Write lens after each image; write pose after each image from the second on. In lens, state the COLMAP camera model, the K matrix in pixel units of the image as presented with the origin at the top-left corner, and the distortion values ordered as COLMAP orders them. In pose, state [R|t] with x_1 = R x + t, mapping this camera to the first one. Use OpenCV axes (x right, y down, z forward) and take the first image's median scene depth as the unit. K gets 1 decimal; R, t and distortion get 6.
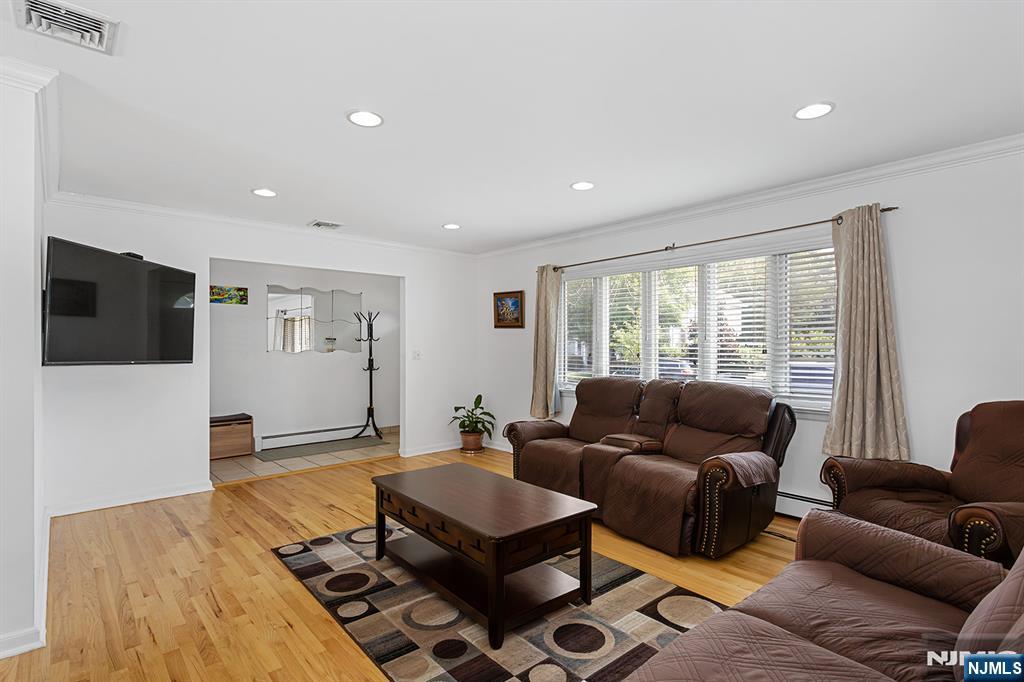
lens RADIAL K [[505.9, 0, 510.9], [0, 505.9, 344.2], [0, 0, 1]] dist [0.001316, 0.001040]
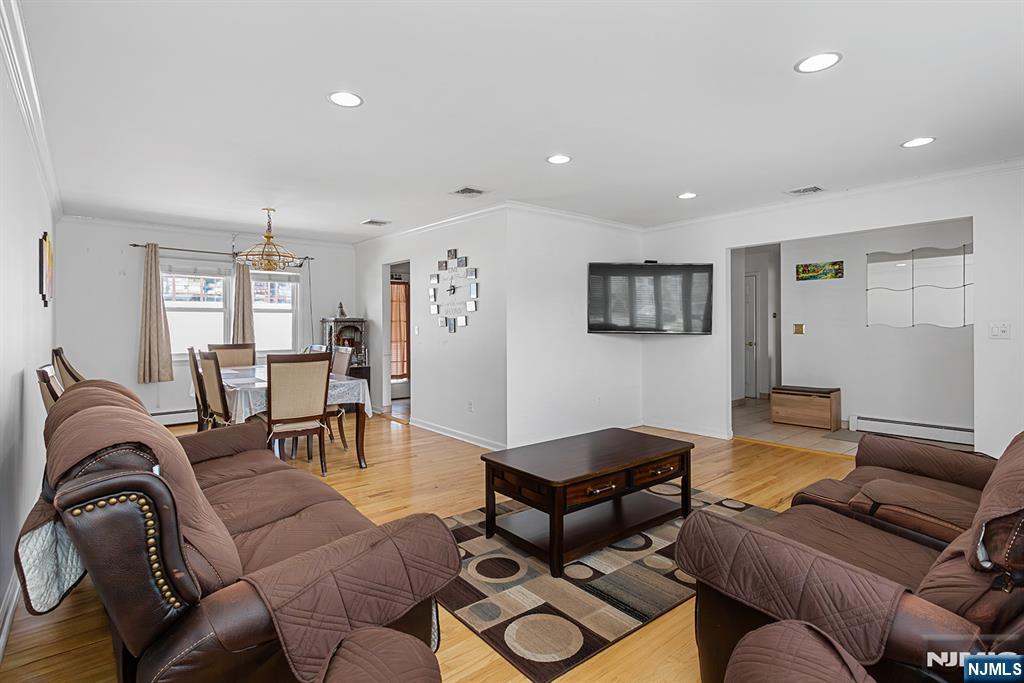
lens RADIAL K [[505.9, 0, 510.9], [0, 505.9, 334.8], [0, 0, 1]] dist [0.001316, 0.001040]
pose [[-0.032730, 0.021673, -0.999229, 0.485367], [0.011469, 0.999707, 0.021307, 0.003179], [0.999398, -0.010763, -0.032968, 0.398757]]
